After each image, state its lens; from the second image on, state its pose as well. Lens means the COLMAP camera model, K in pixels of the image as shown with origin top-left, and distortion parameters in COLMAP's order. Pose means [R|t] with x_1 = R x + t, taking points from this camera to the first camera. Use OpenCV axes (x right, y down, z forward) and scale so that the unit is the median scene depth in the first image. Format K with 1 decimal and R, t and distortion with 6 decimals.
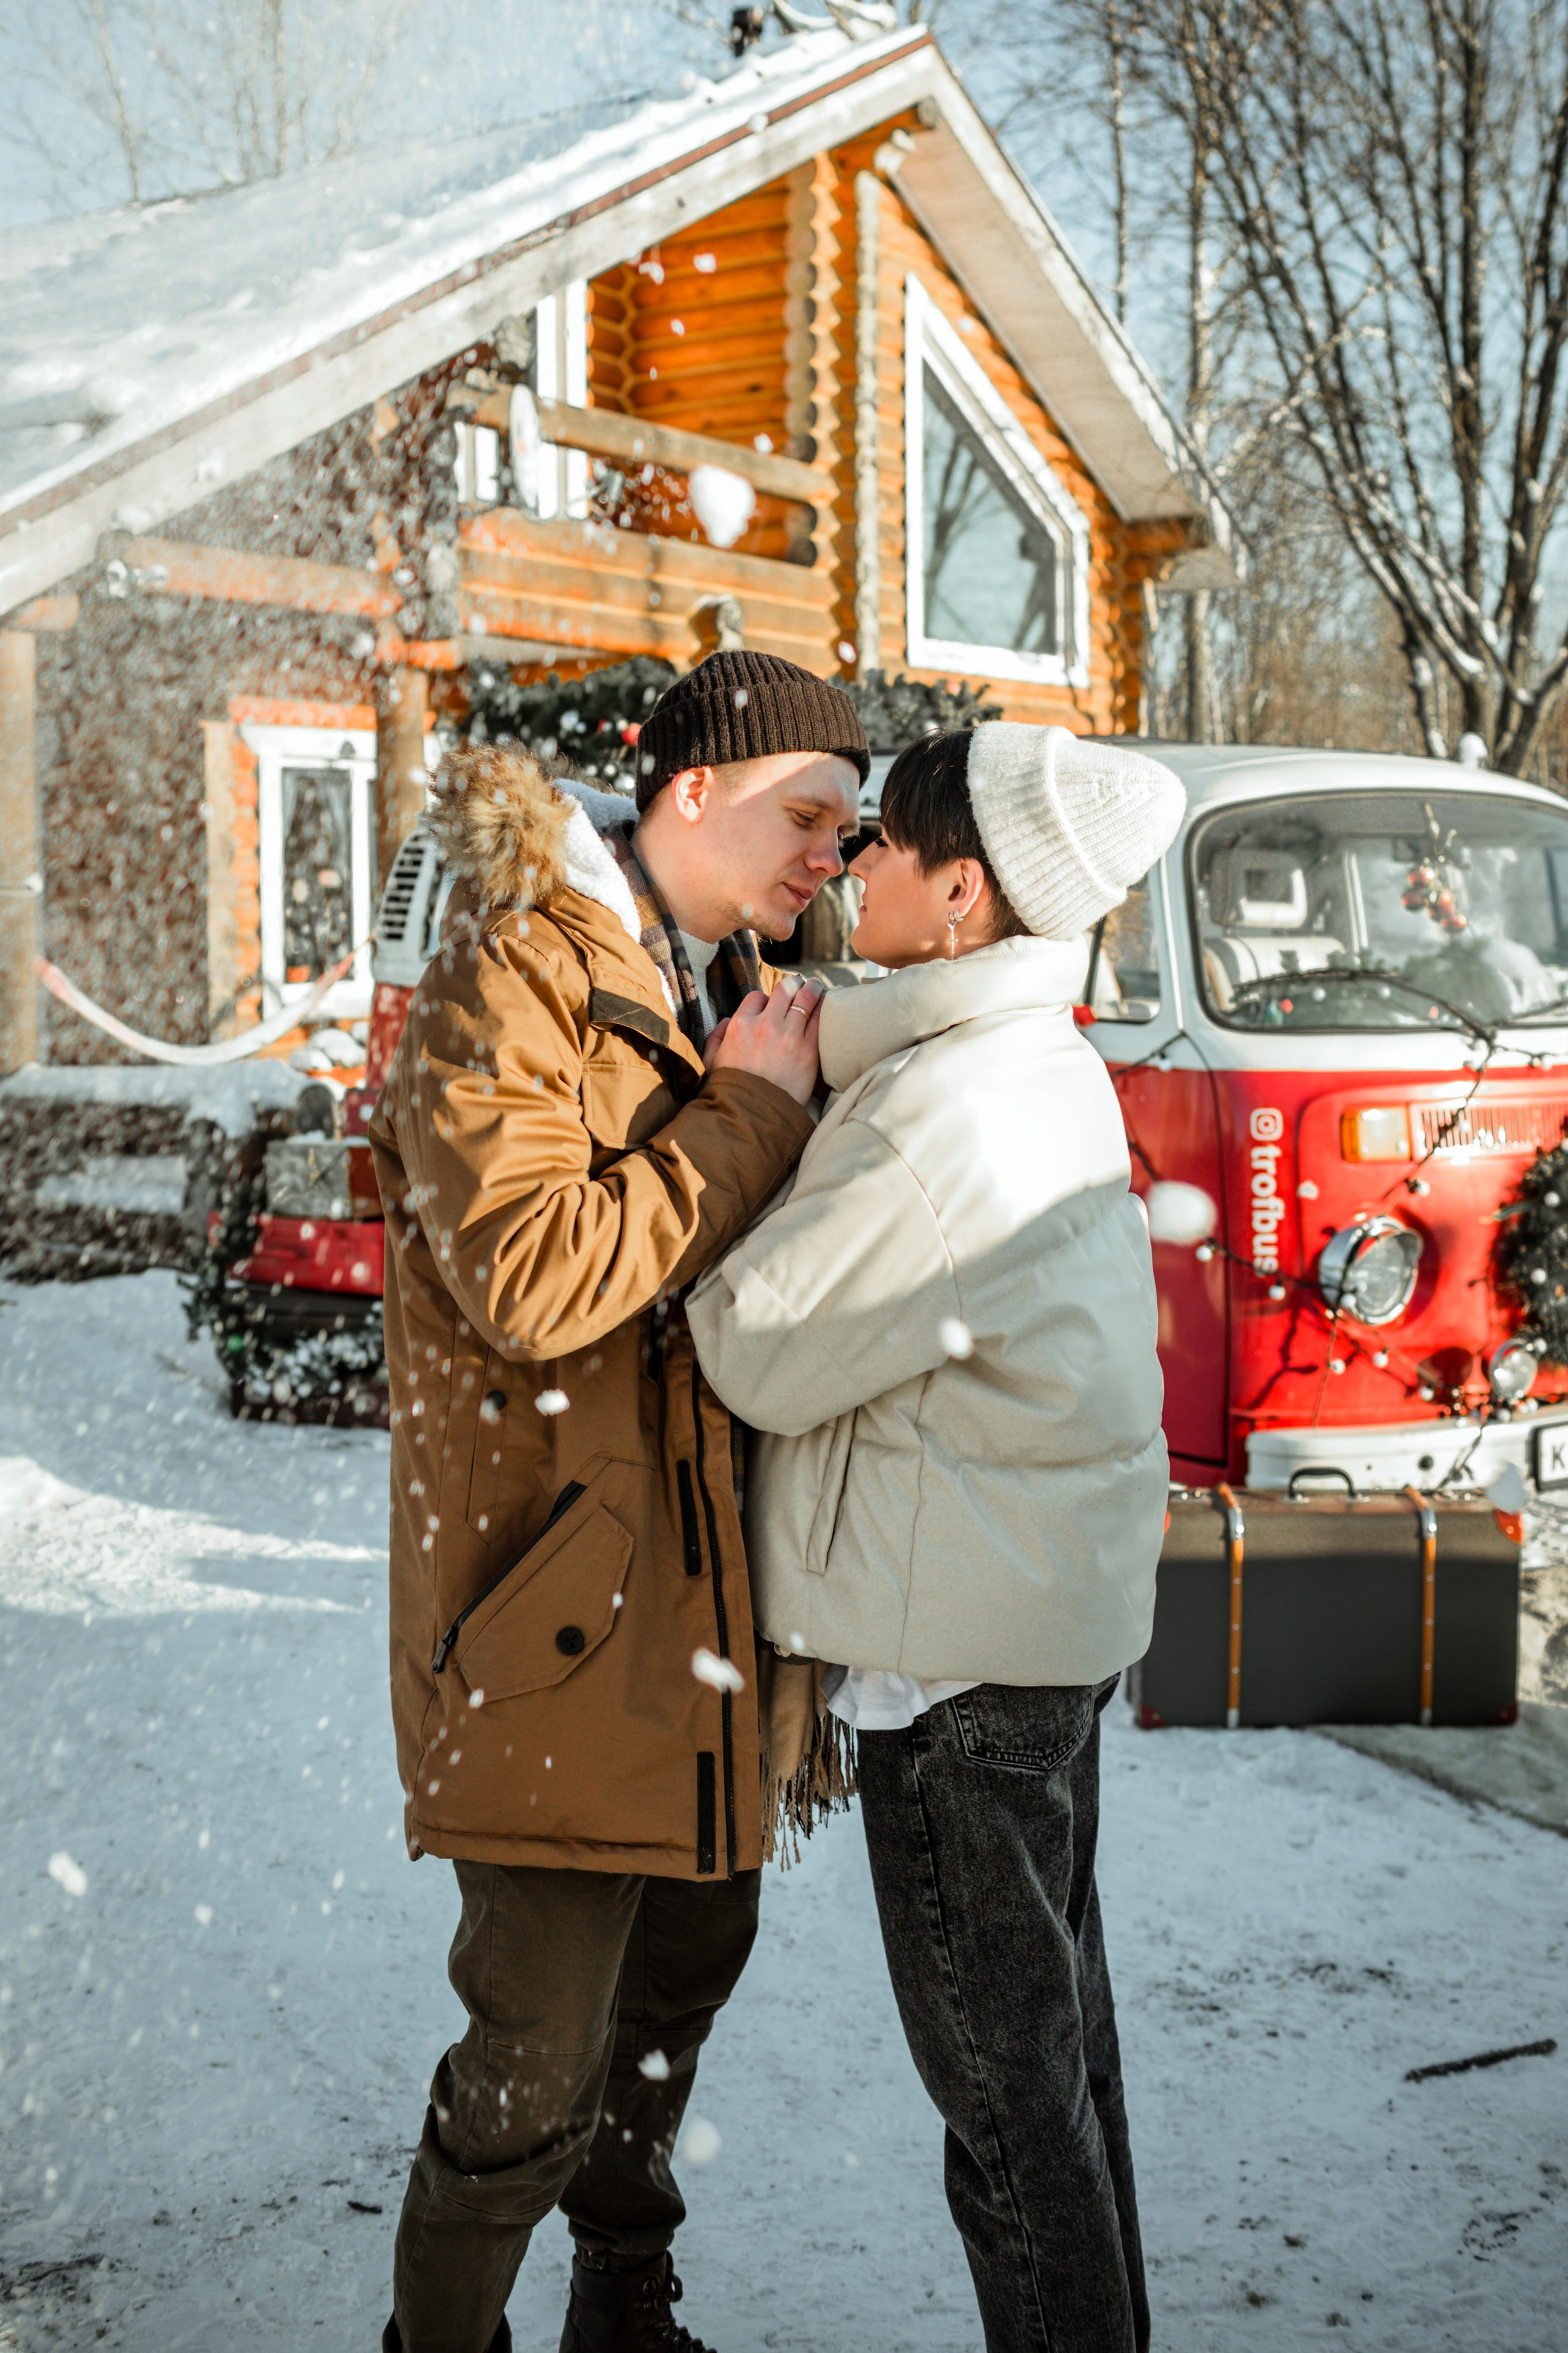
lens RADIAL K [[2720.7, 0, 781.7], [0, 2720.7, 966.0], [0, 0, 1]] dist [-0.069462, 0.019619]
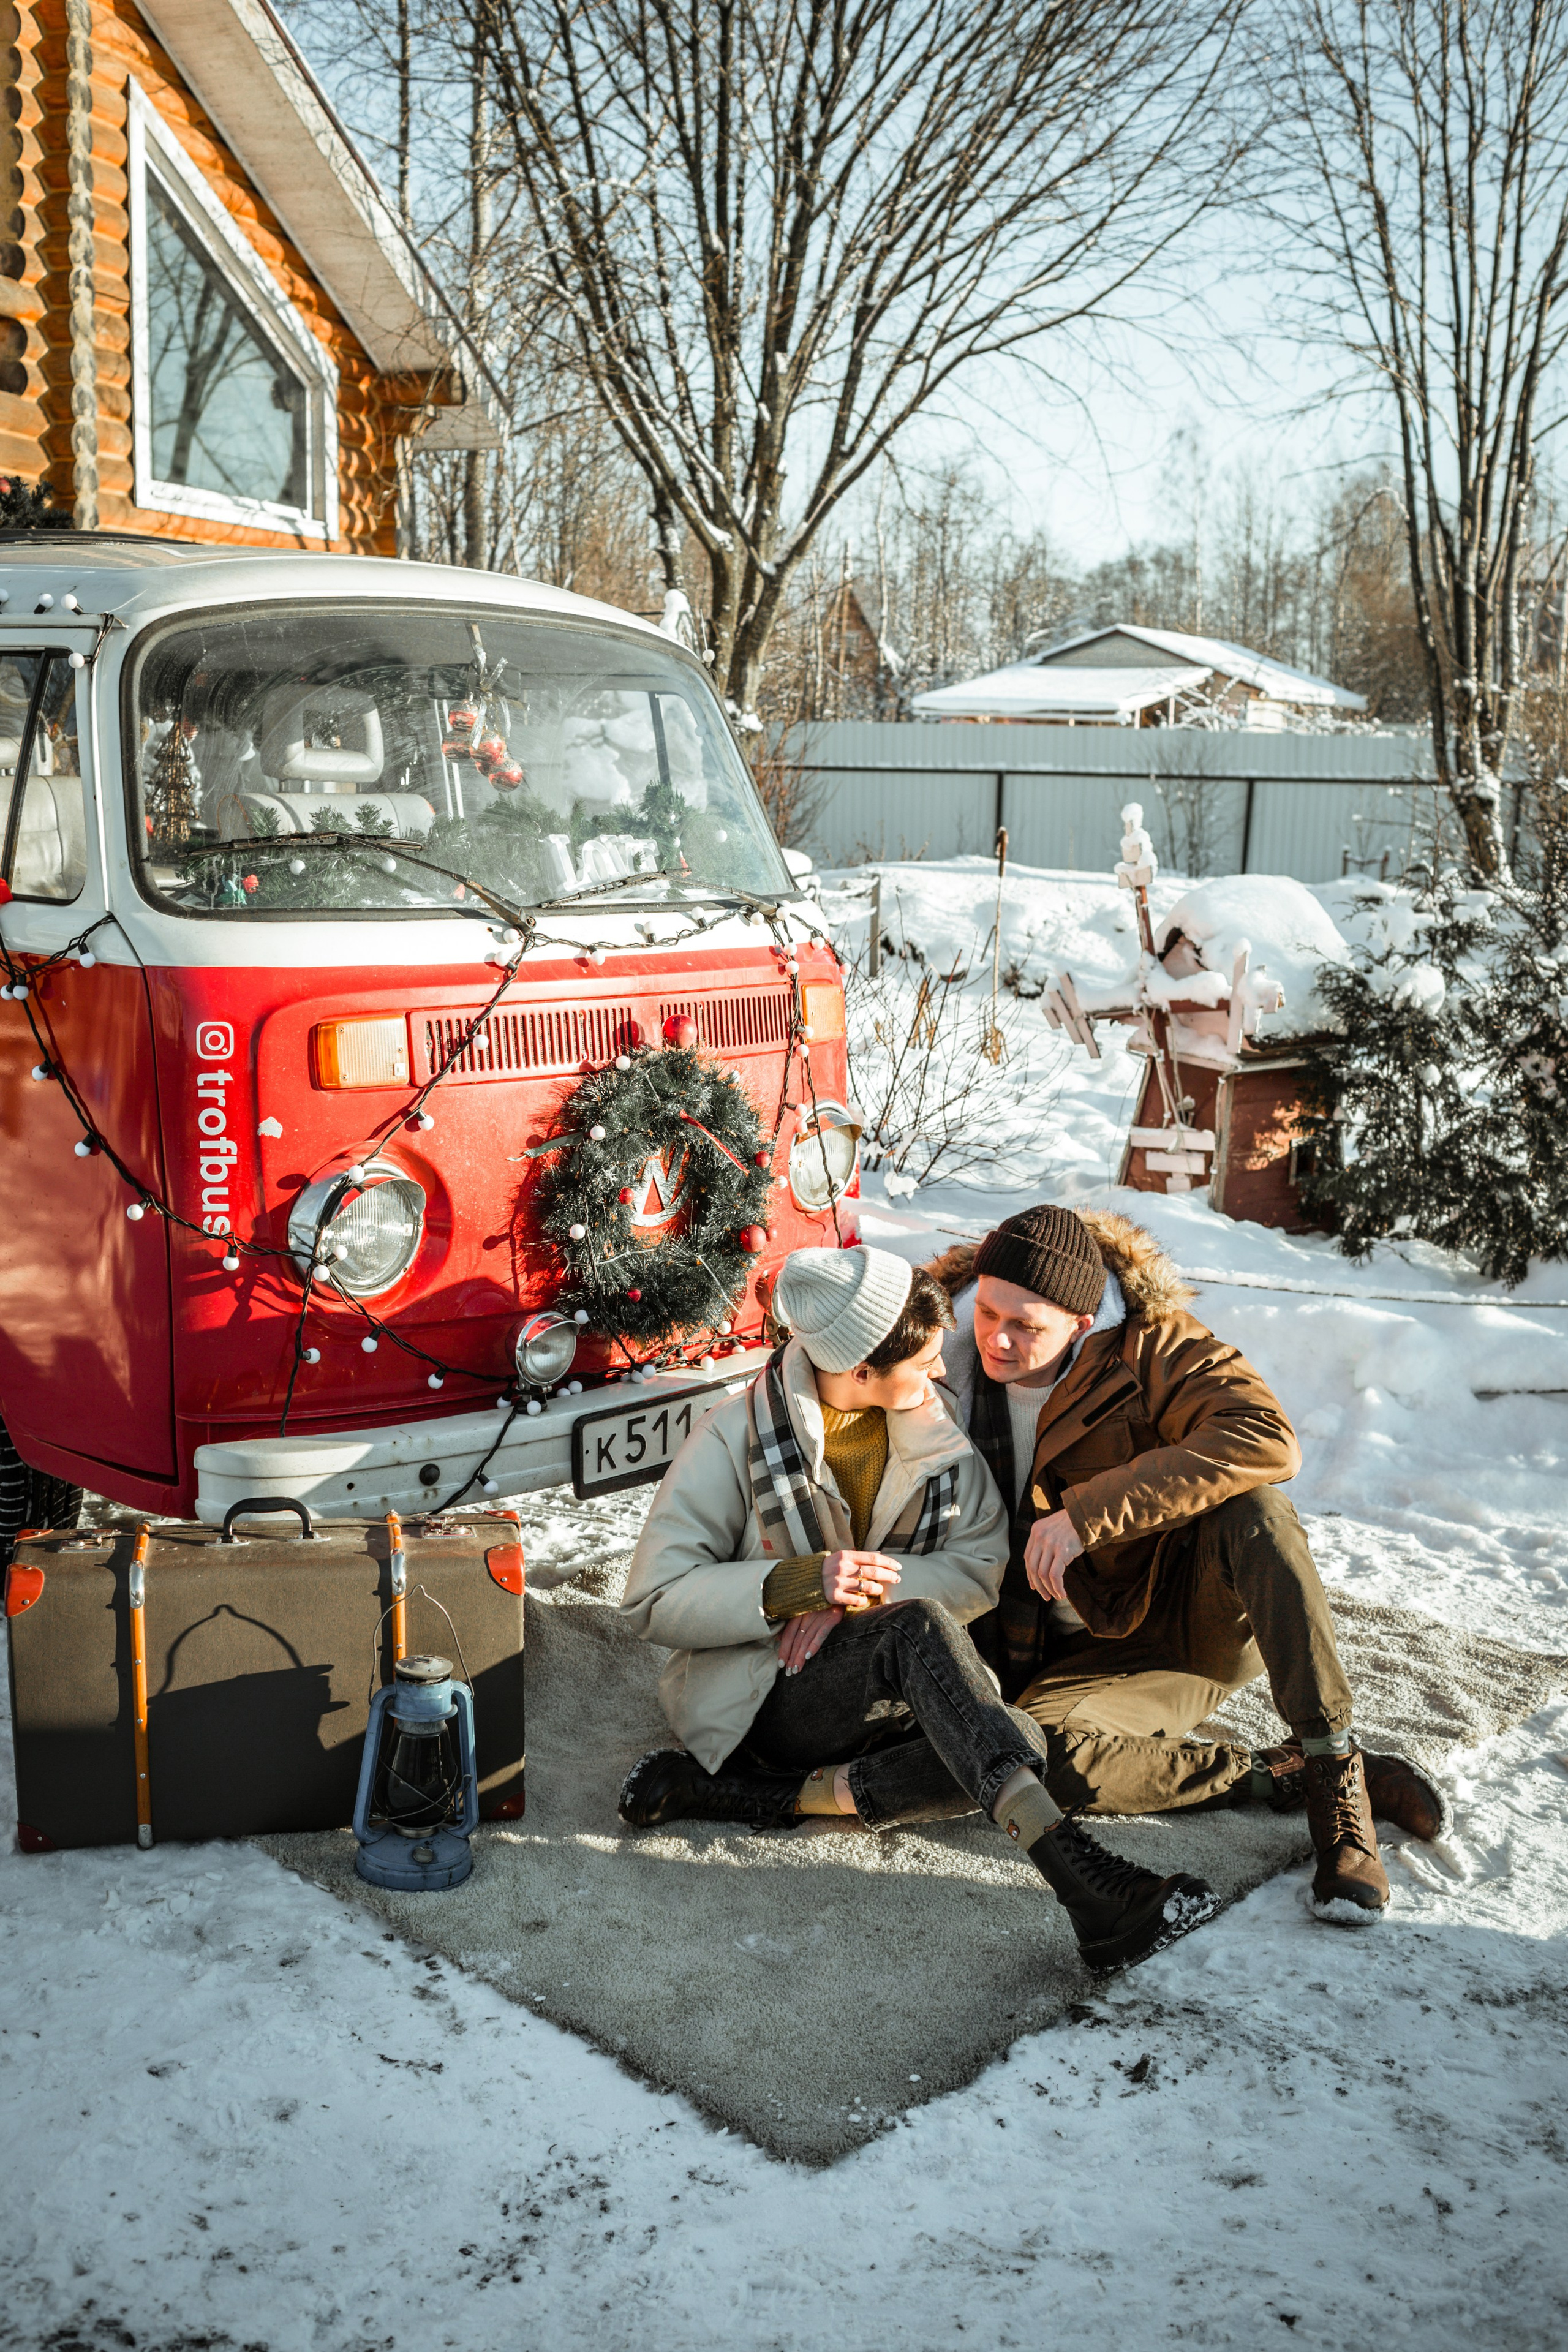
lens RADIAL K [[2427.4, 0, 826.4], [0, 2427.4, 1187.1], [0, 0, 1]] dist [-0.105330, 0.147213]
pose [[0.963127, -0.020174, 0.268290, 0.122716], [-0.019675, 0.989234, 0.145015, -0.001258], [-0.268327, -0.144947, 0.952361, 0.237496]]
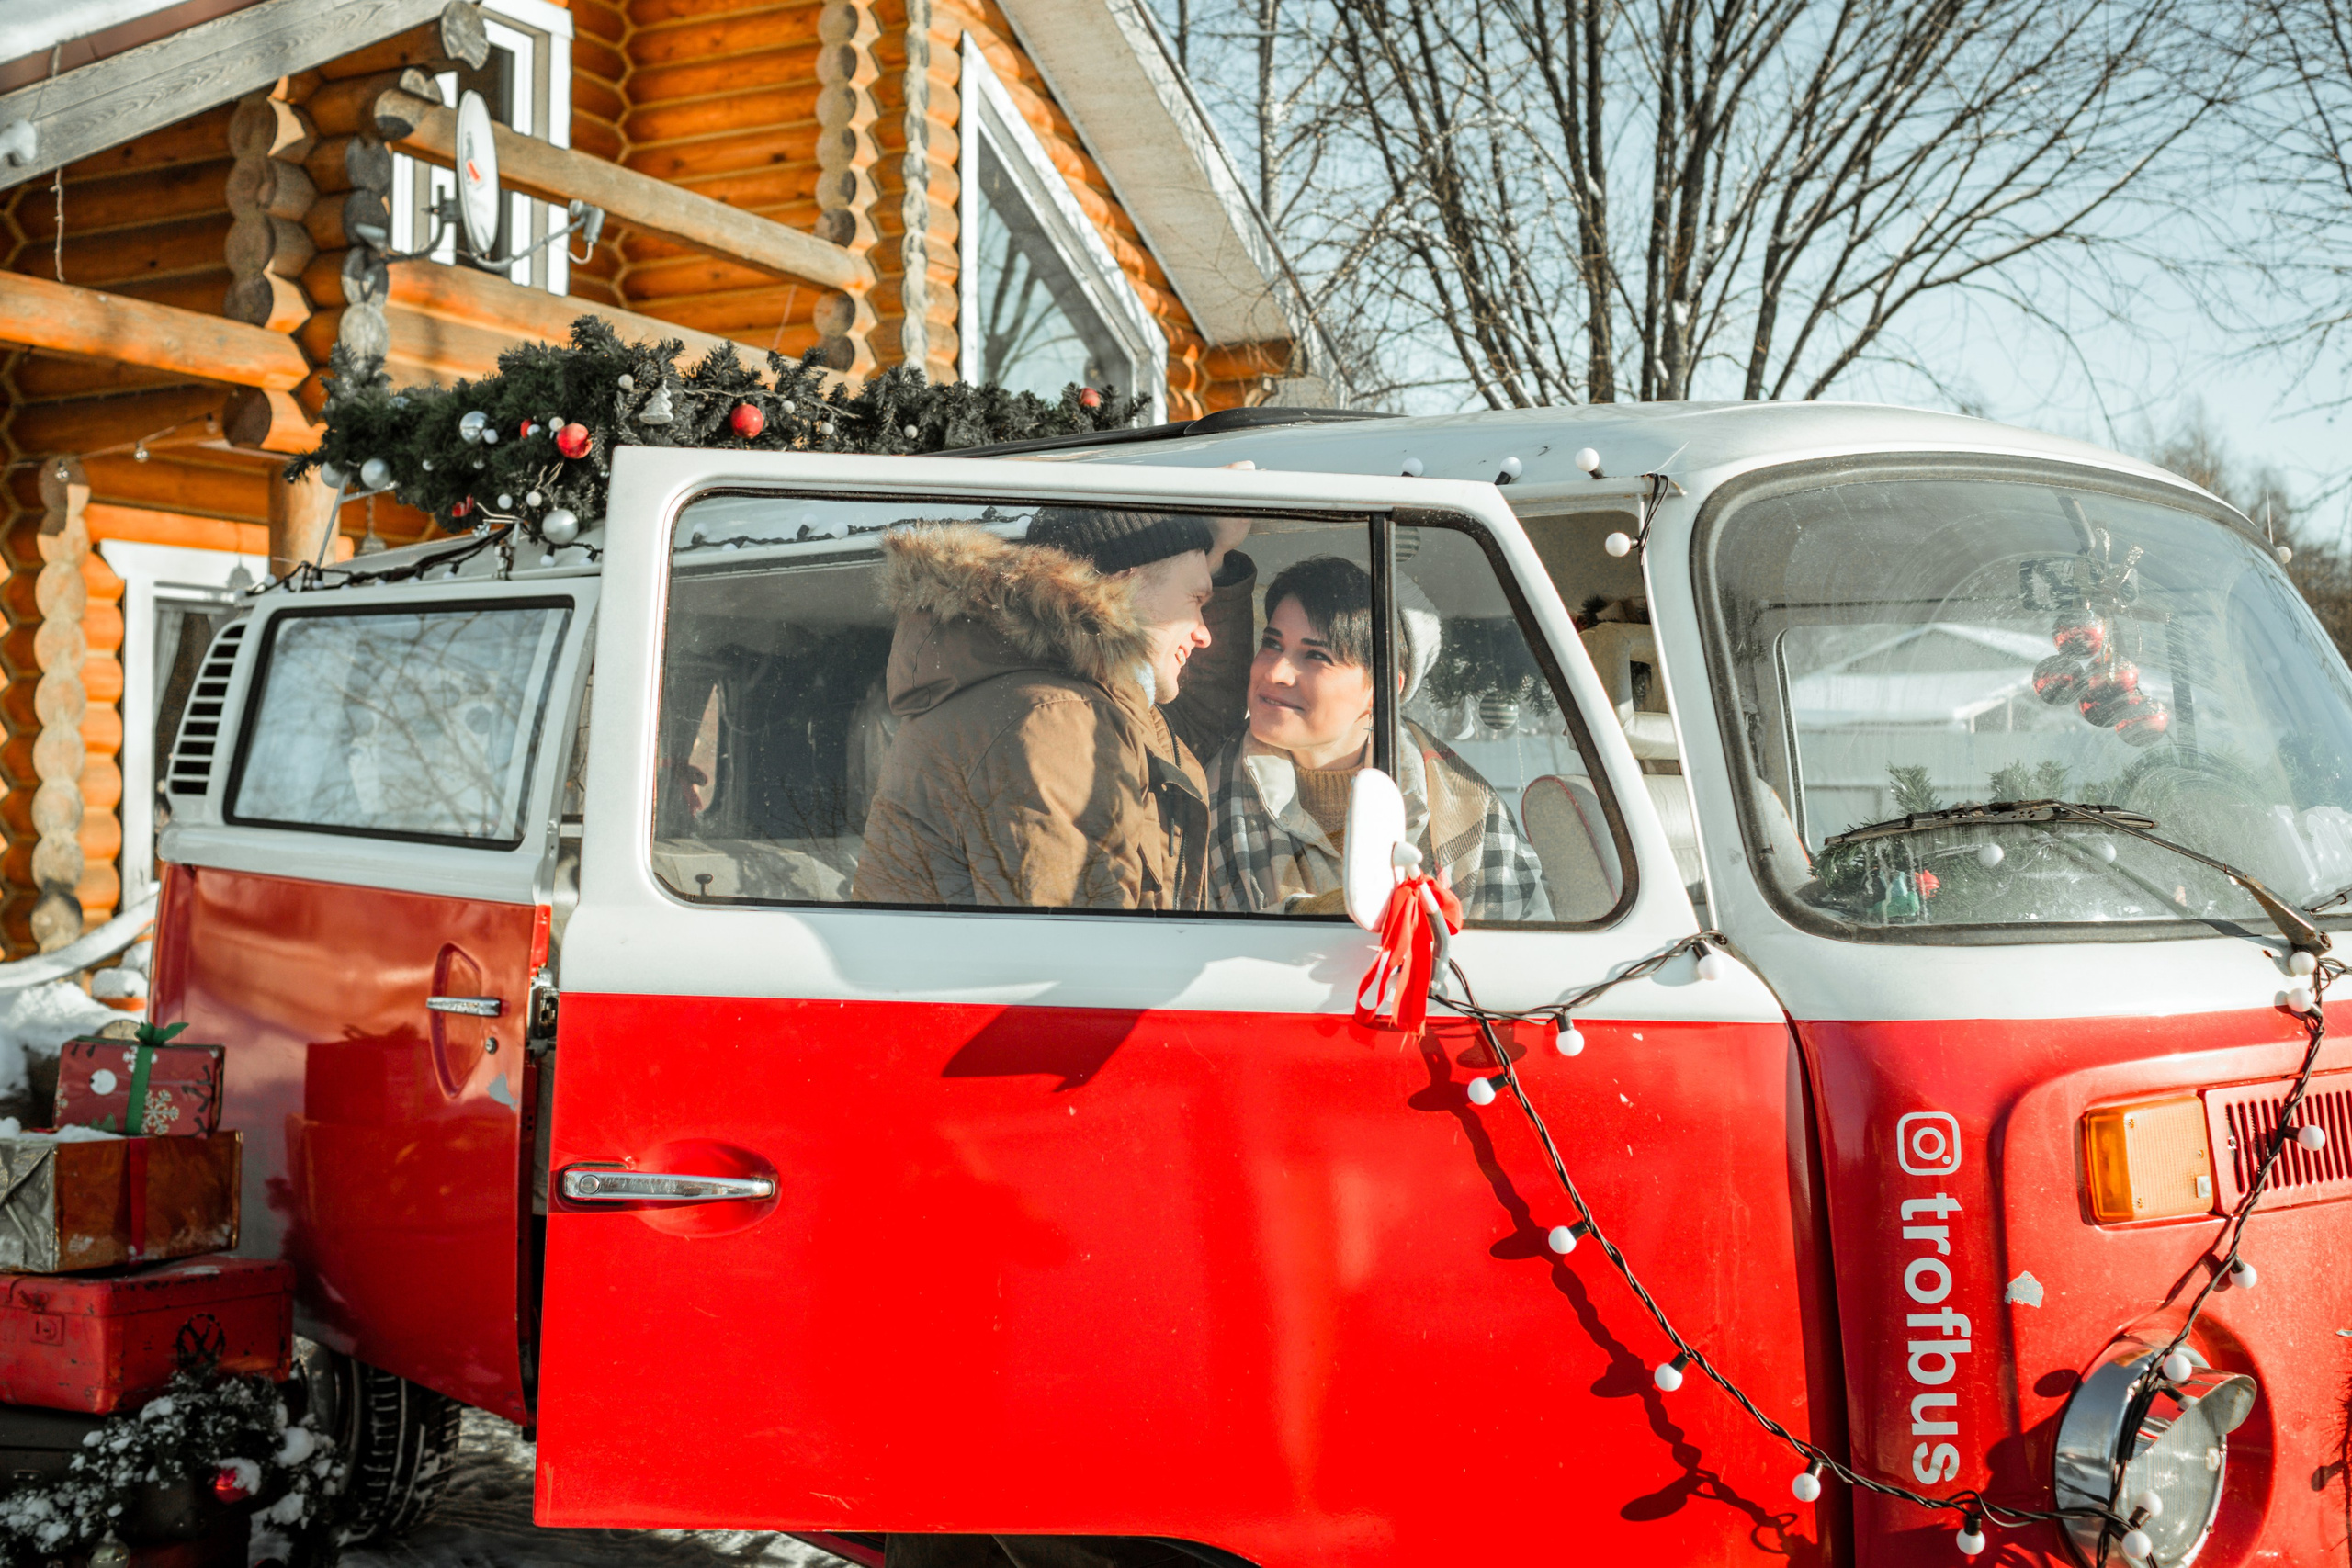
lens RADIAL K [[2719.5, 0, 1170.7], [0, 2719.5, 642.1], [0, 0, 1]] dist [-0.069462, 0.019619]
pose [[0.990630, 0.009252, 0.136260, -0.006236], [0.002194, 0.996496, -0.083611, 0.009509], [-0.136556, 0.083126, 0.987138, 0.430717]]
